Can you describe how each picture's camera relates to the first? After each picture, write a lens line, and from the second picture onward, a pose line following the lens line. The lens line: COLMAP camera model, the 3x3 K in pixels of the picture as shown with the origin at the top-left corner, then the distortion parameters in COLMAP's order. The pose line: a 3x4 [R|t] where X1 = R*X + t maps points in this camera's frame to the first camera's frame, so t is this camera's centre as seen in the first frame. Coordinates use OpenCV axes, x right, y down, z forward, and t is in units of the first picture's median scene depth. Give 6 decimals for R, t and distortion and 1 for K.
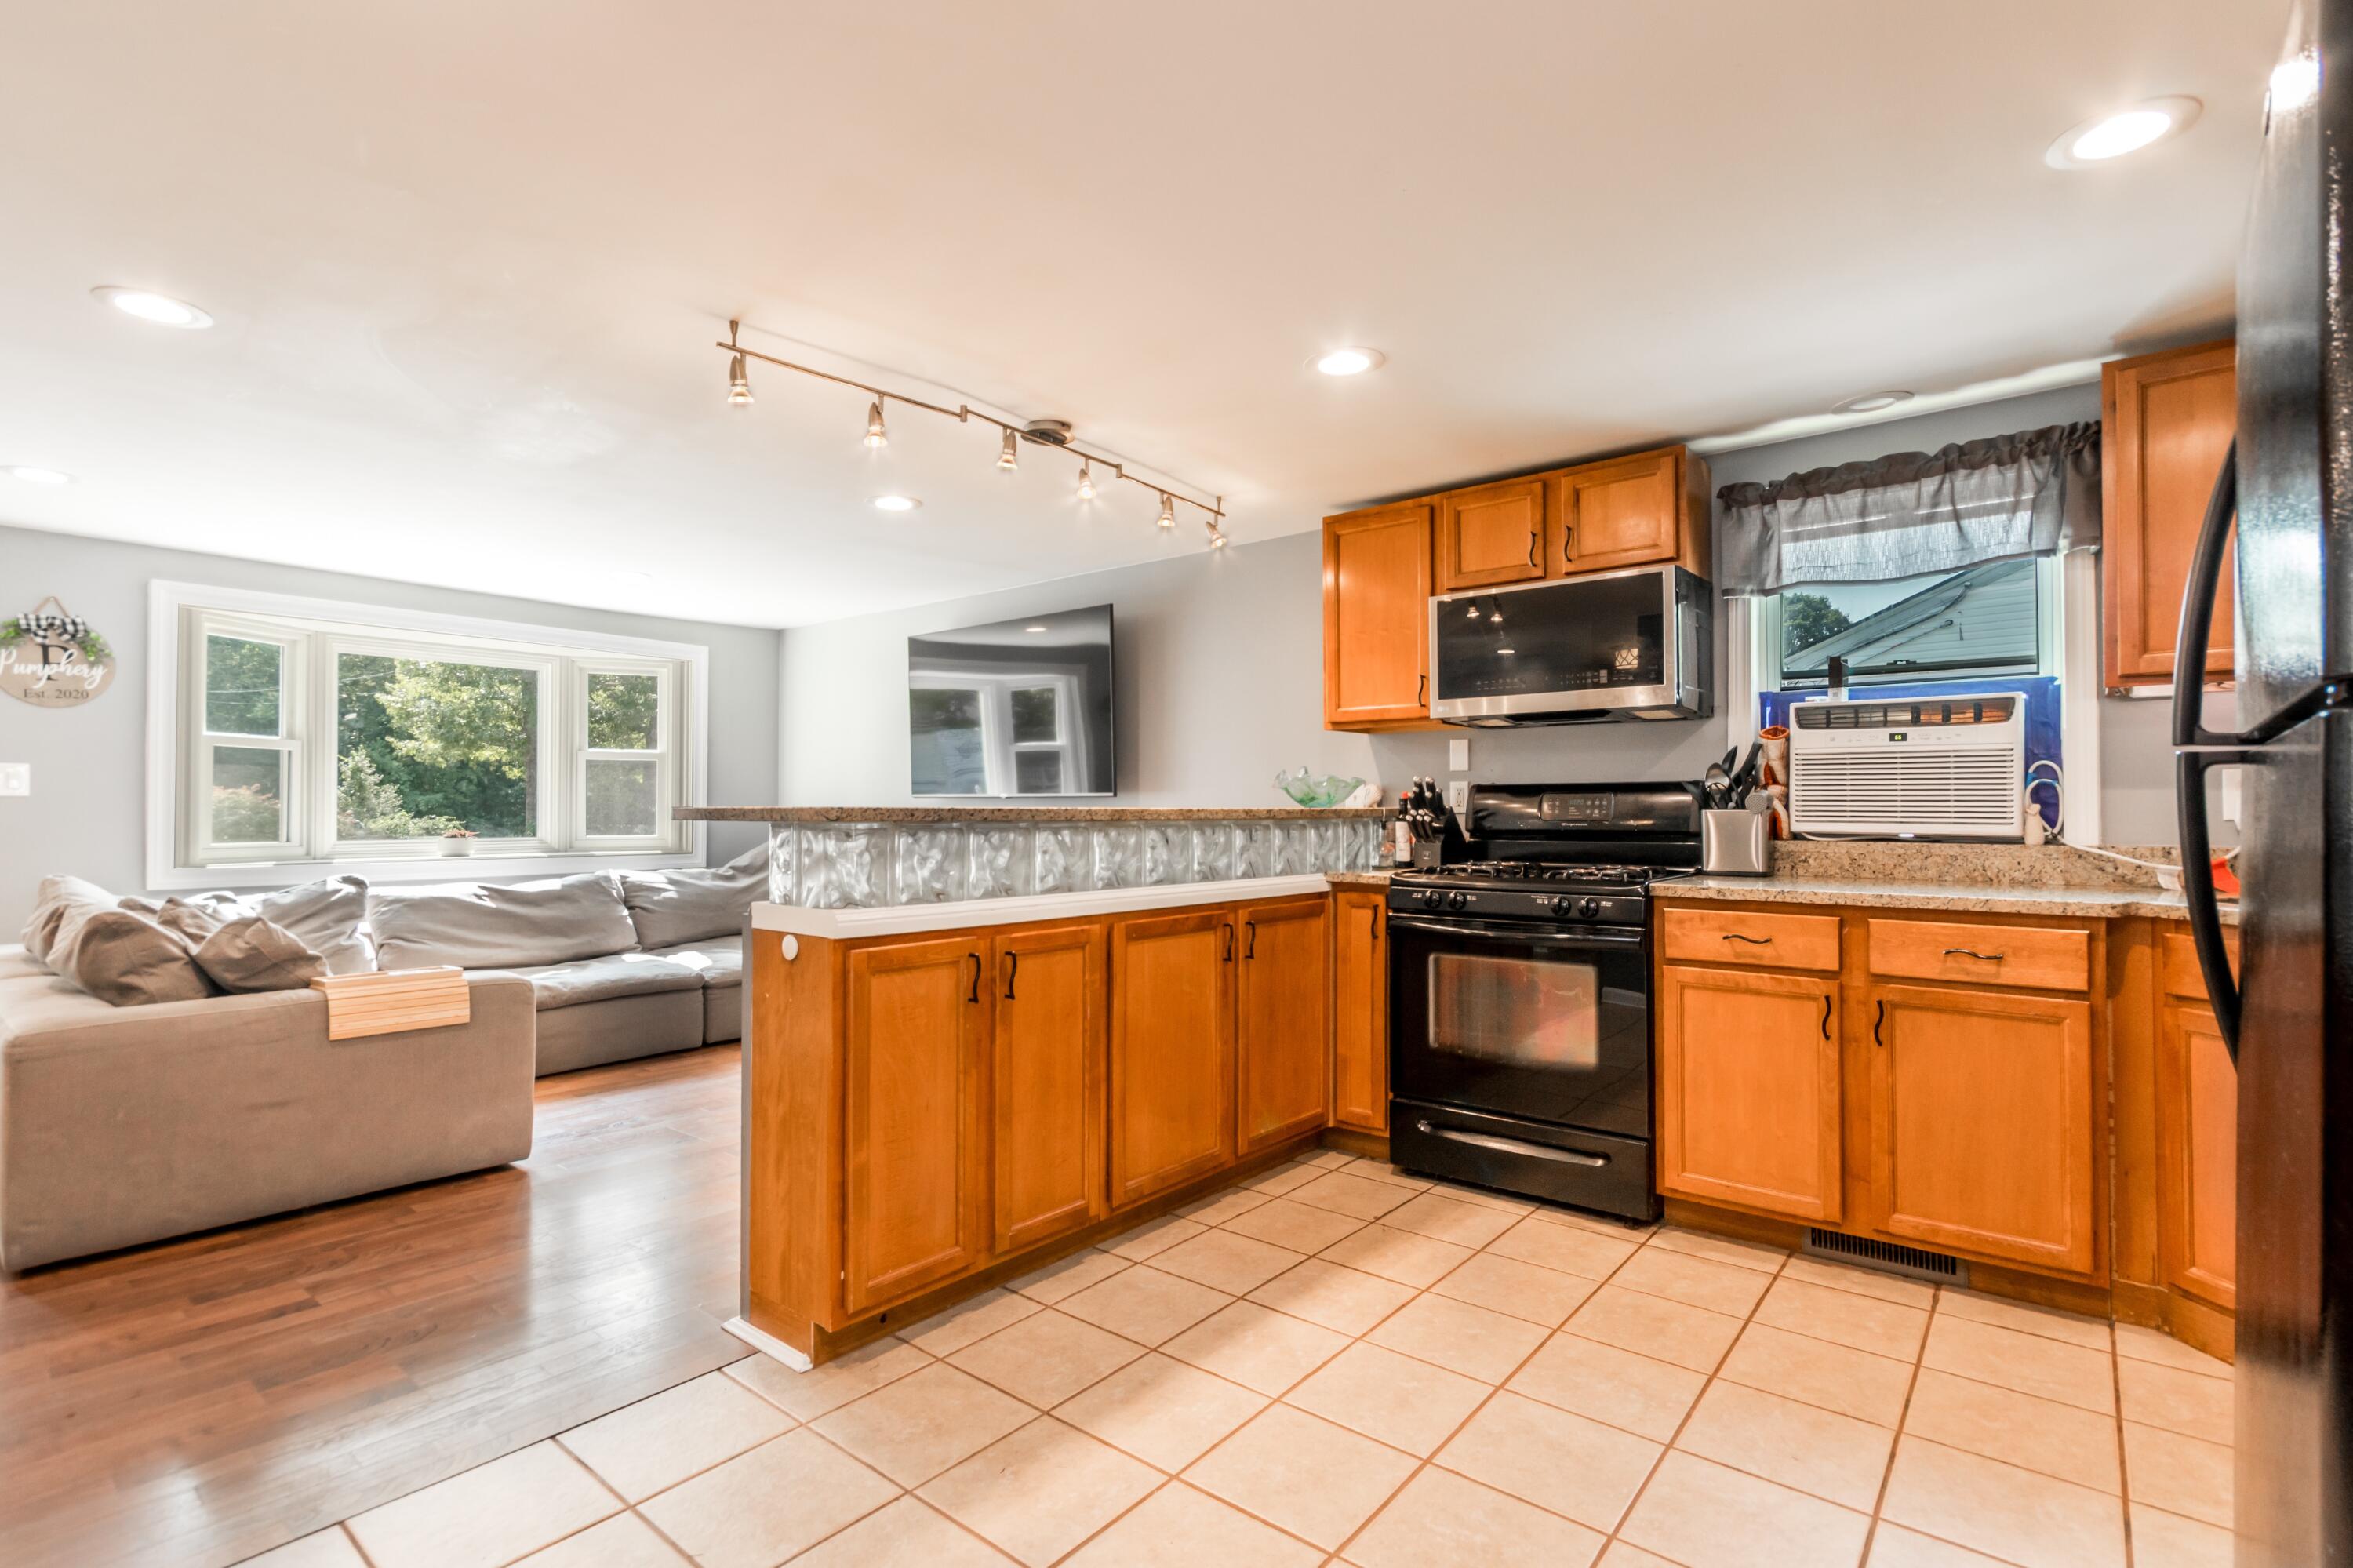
lens RADIAL K [[1104.7, 0, 1173.5], [0, 1104.7, 793.7], [0, 0, 1]] dist [0.003139, 0.000172]
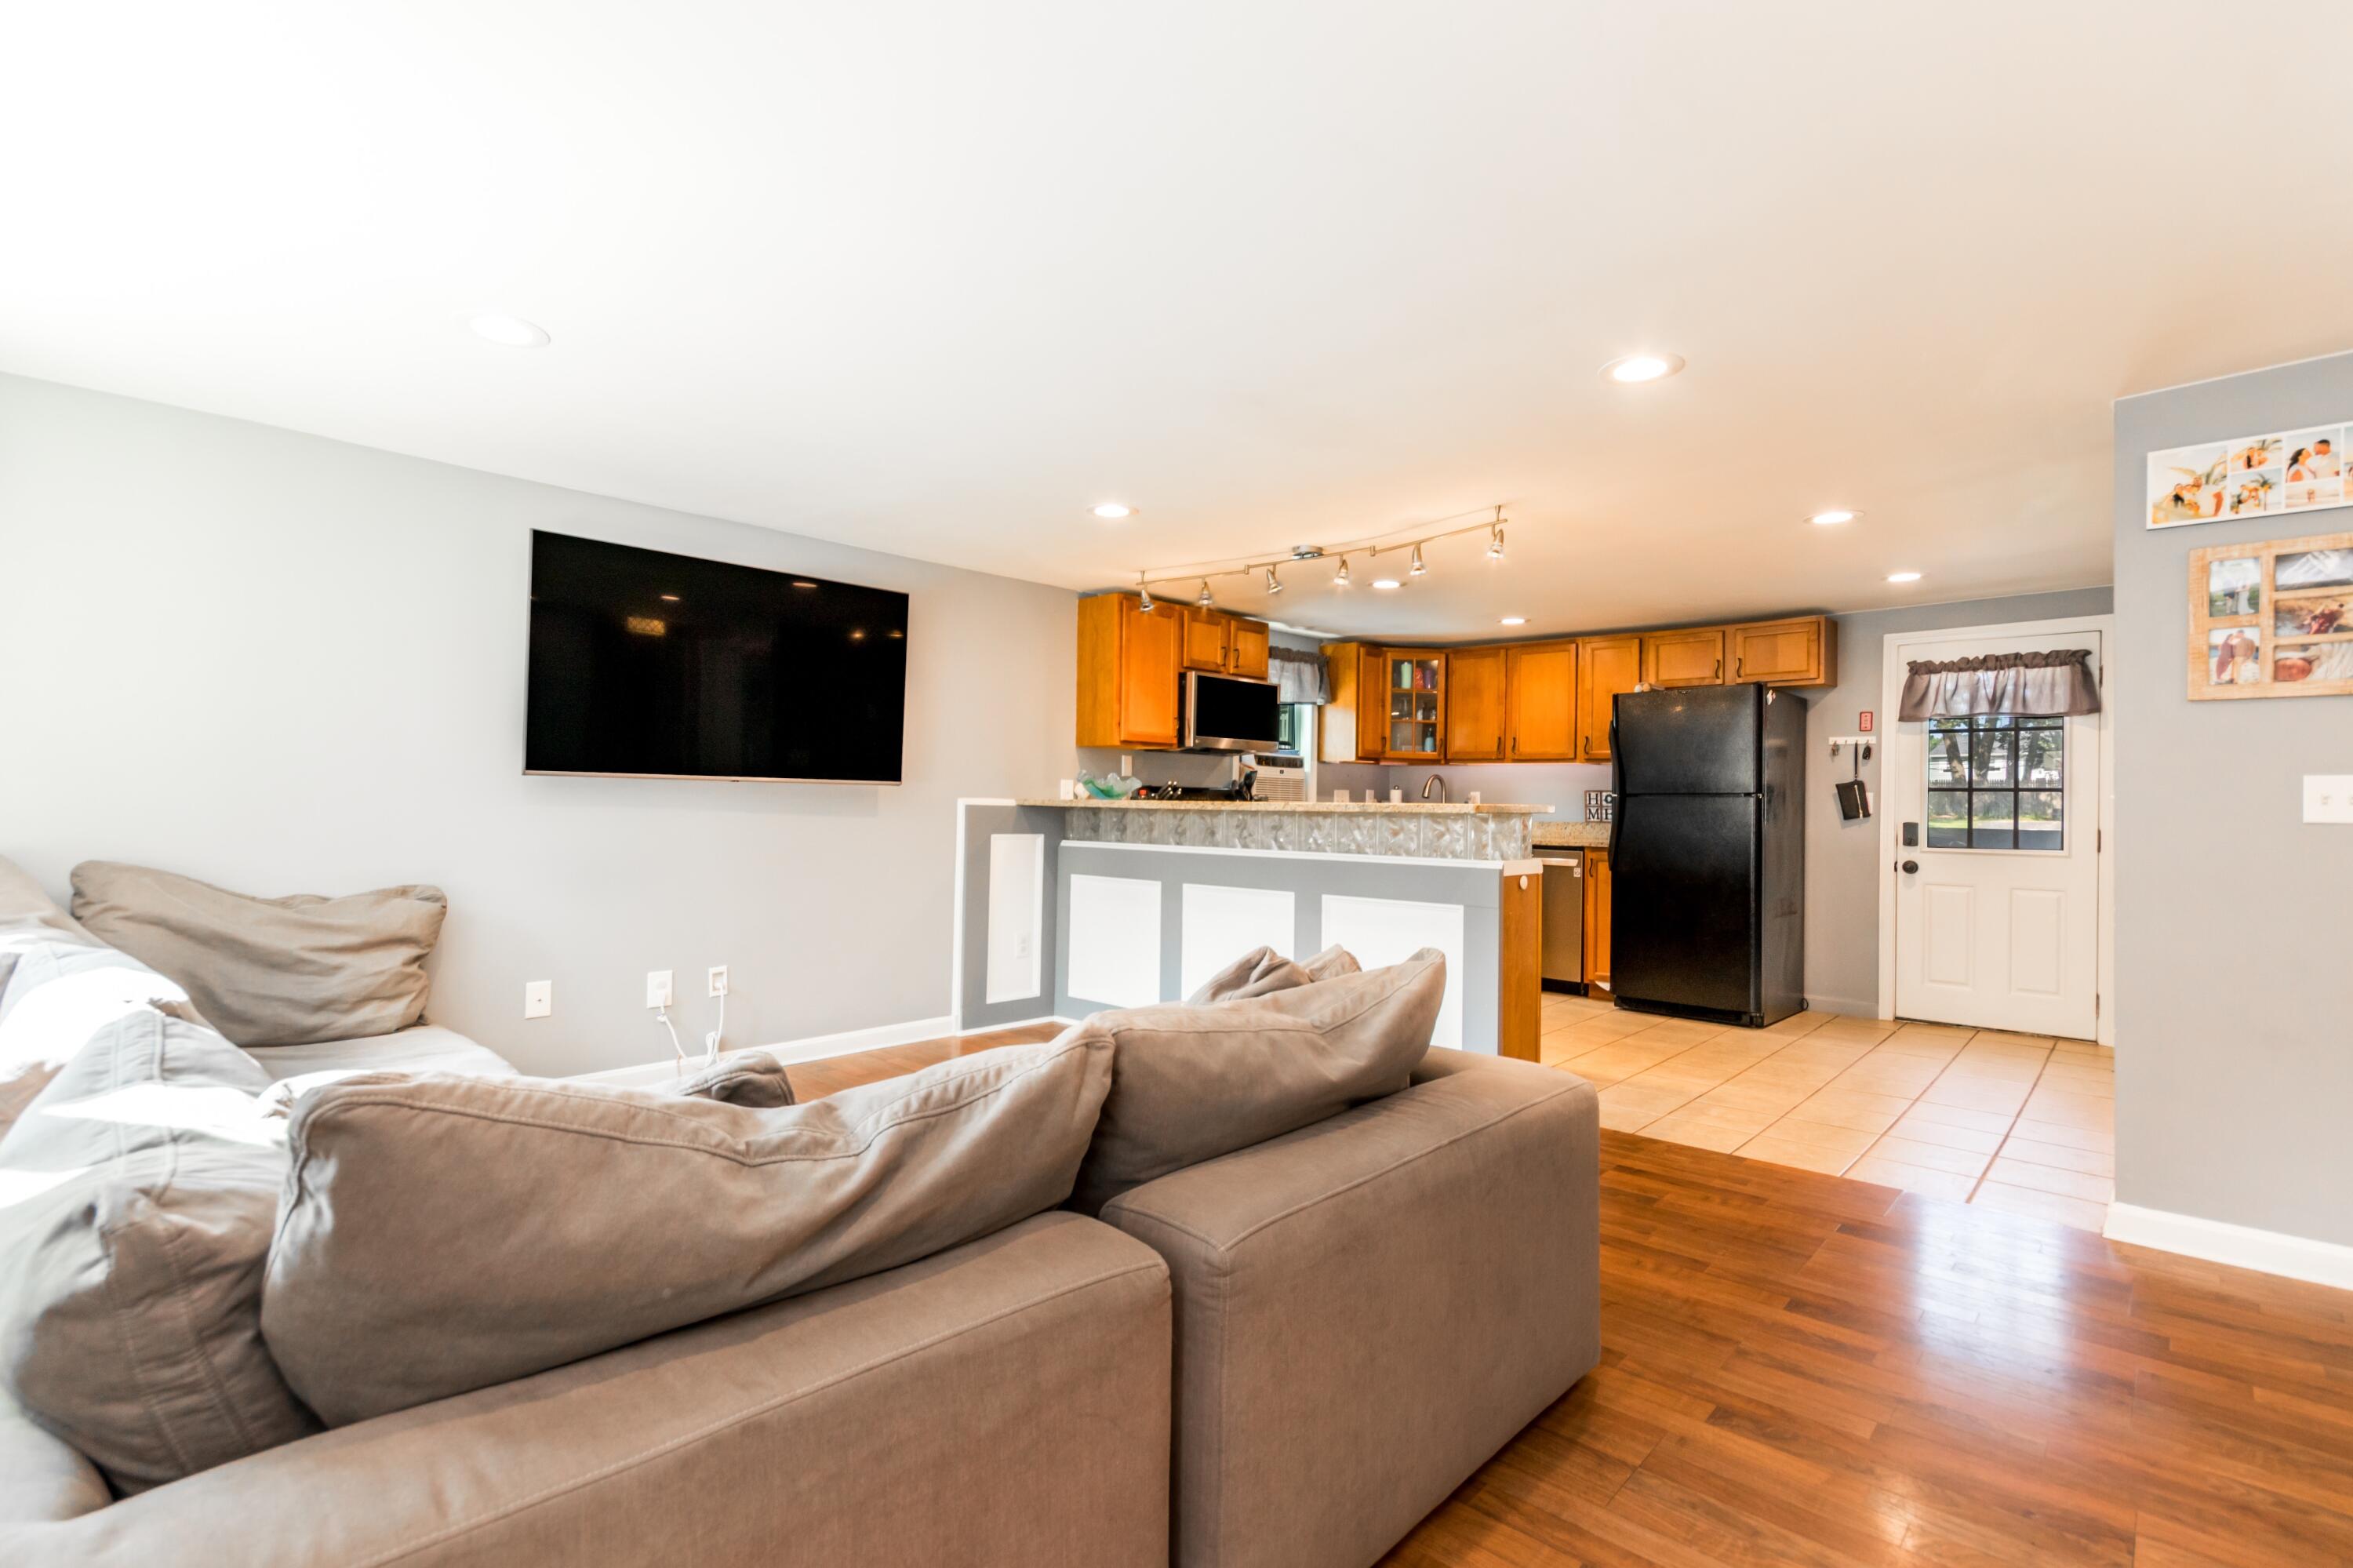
lens RADIAL K [[1081.7, 0, 1174.6], [0, 1081.7, 795.0], [0, 0, 1]] dist [0.003241, -0.000710]
pose [[0.065855, 0.007681, 0.997800, -1.599172], [-0.027475, 0.999605, -0.005881, 0.016300], [-0.997451, -0.027028, 0.066040, 1.080109]]
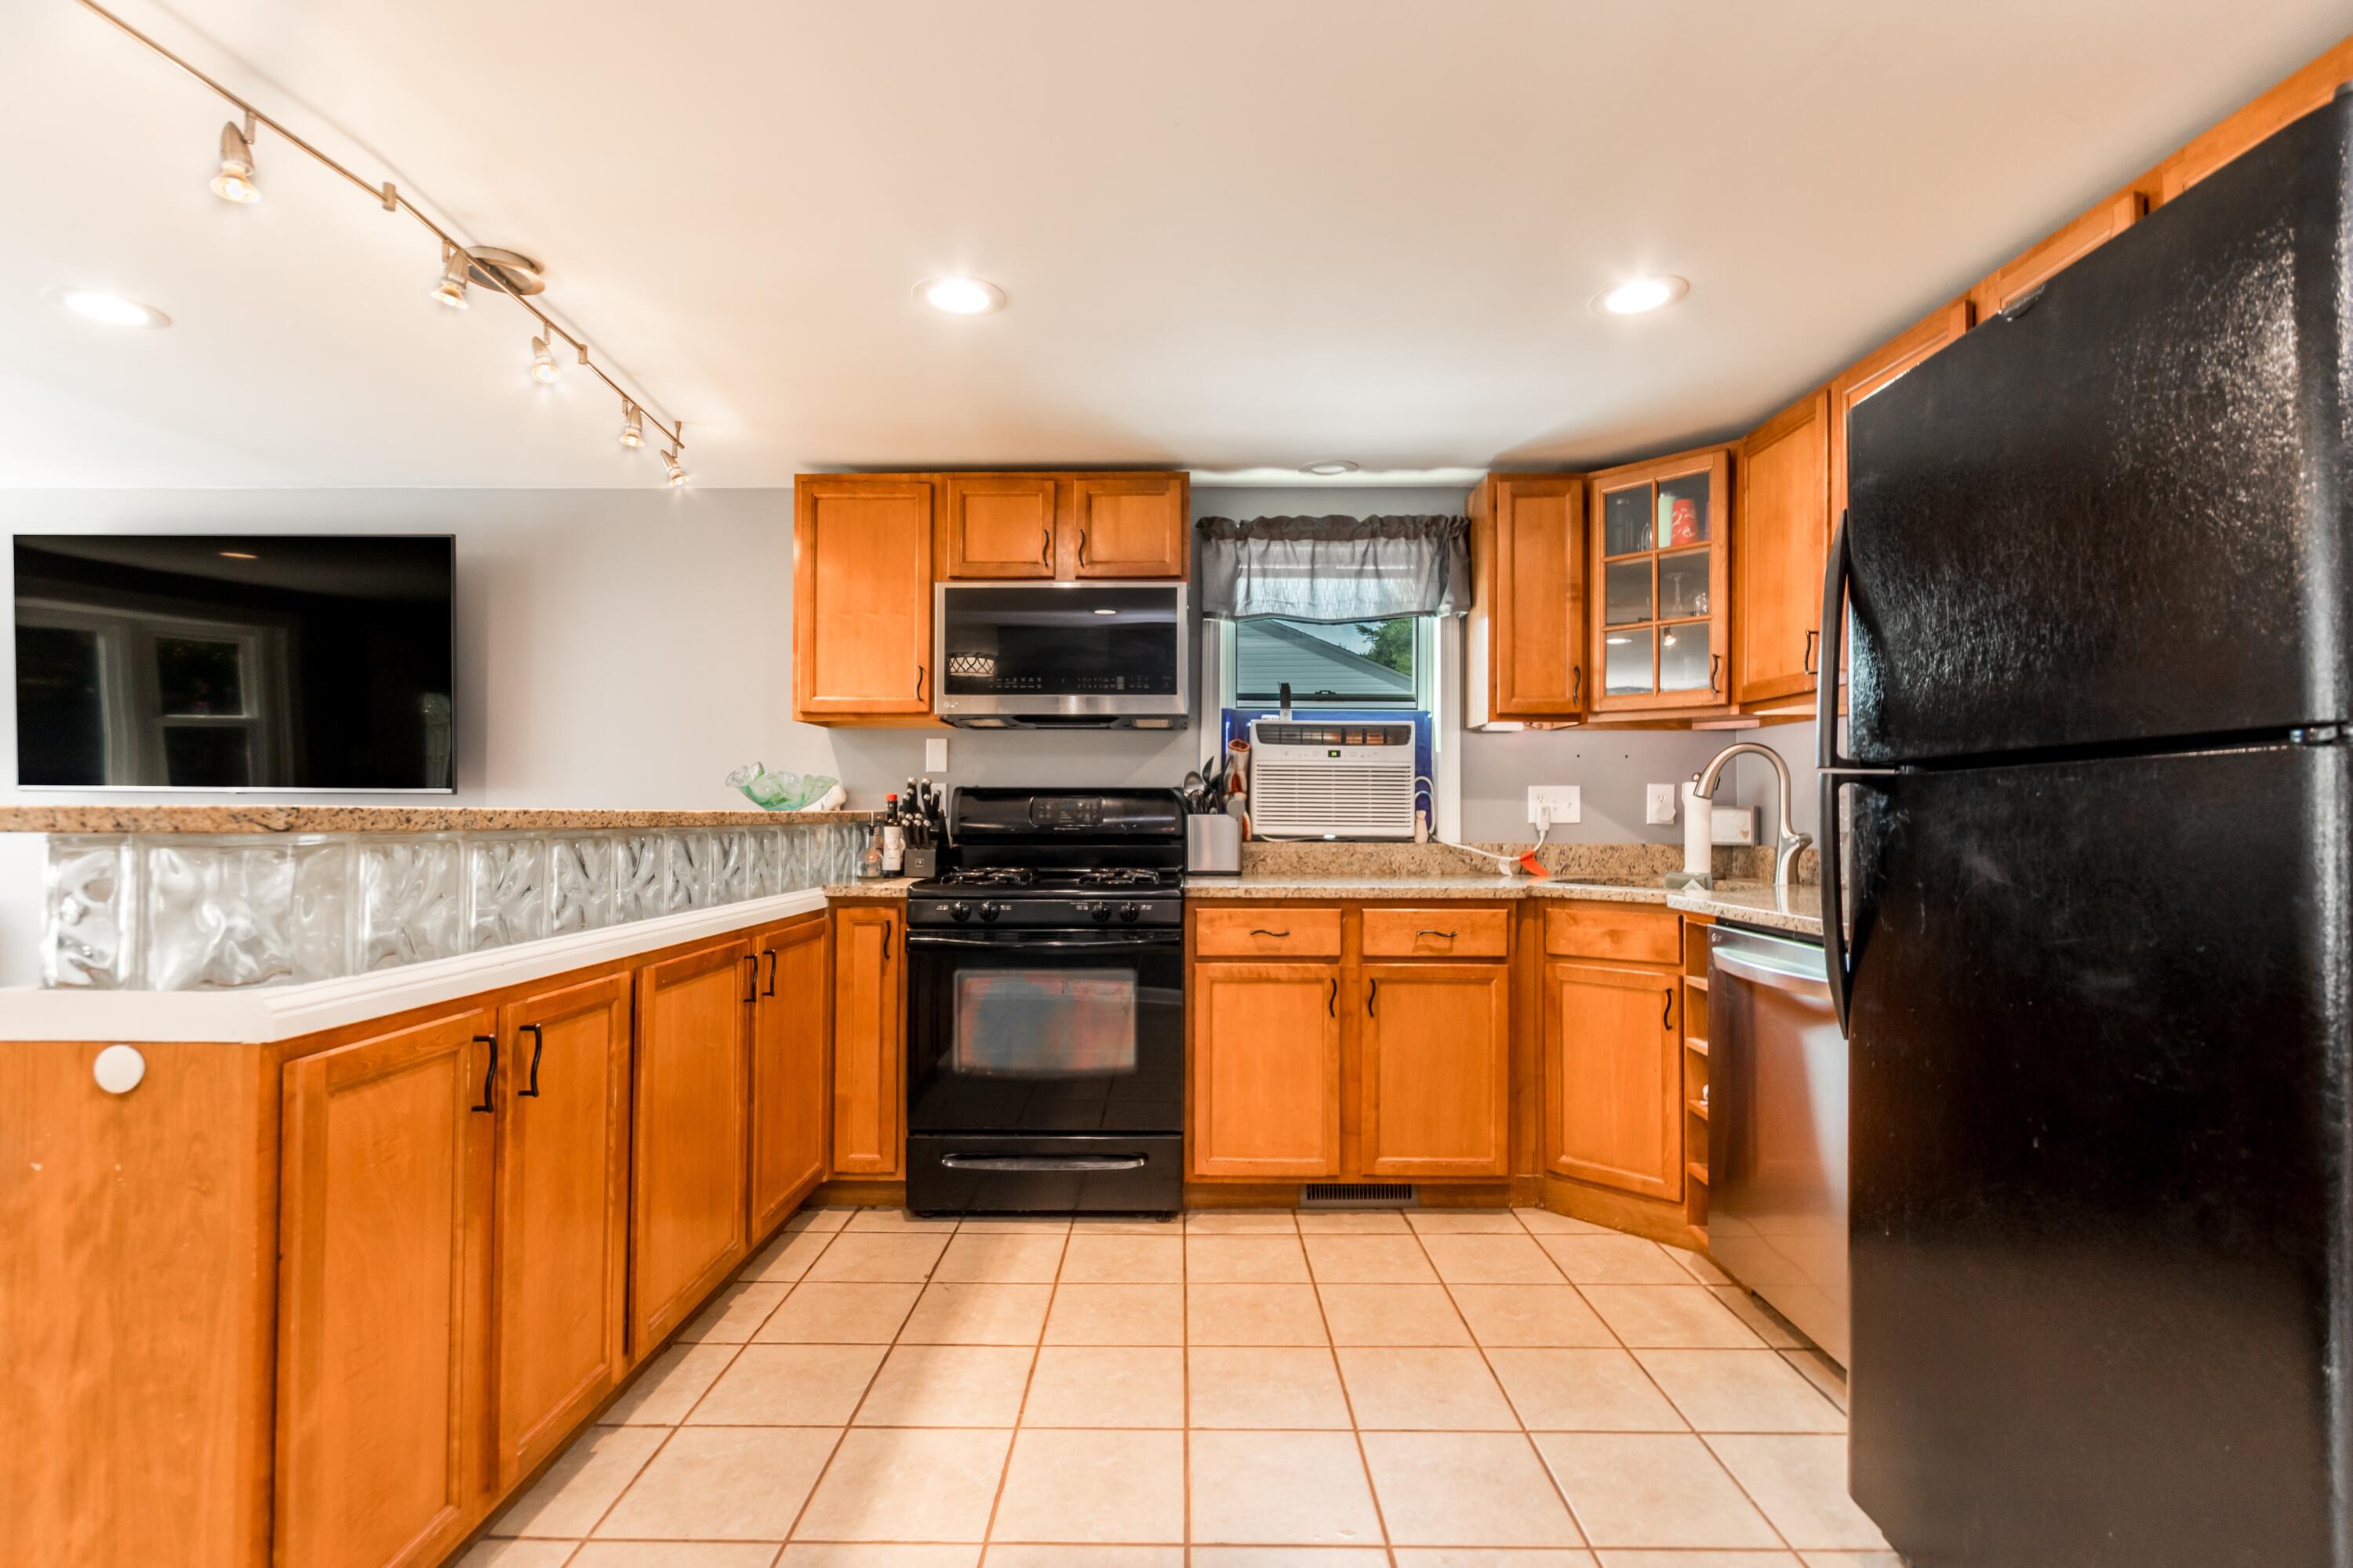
lens RADIAL K [[1081.7, 0, 1174.6], [0, 1081.7, 795.0], [0, 0, 1]] dist [0.003241, -0.000710]
pose [[0.779599, 0.013837, 0.626126, -0.206815], [-0.012303, 0.999901, -0.006779, 0.003208], [-0.626158, -0.002418, 0.779692, 0.202791]]
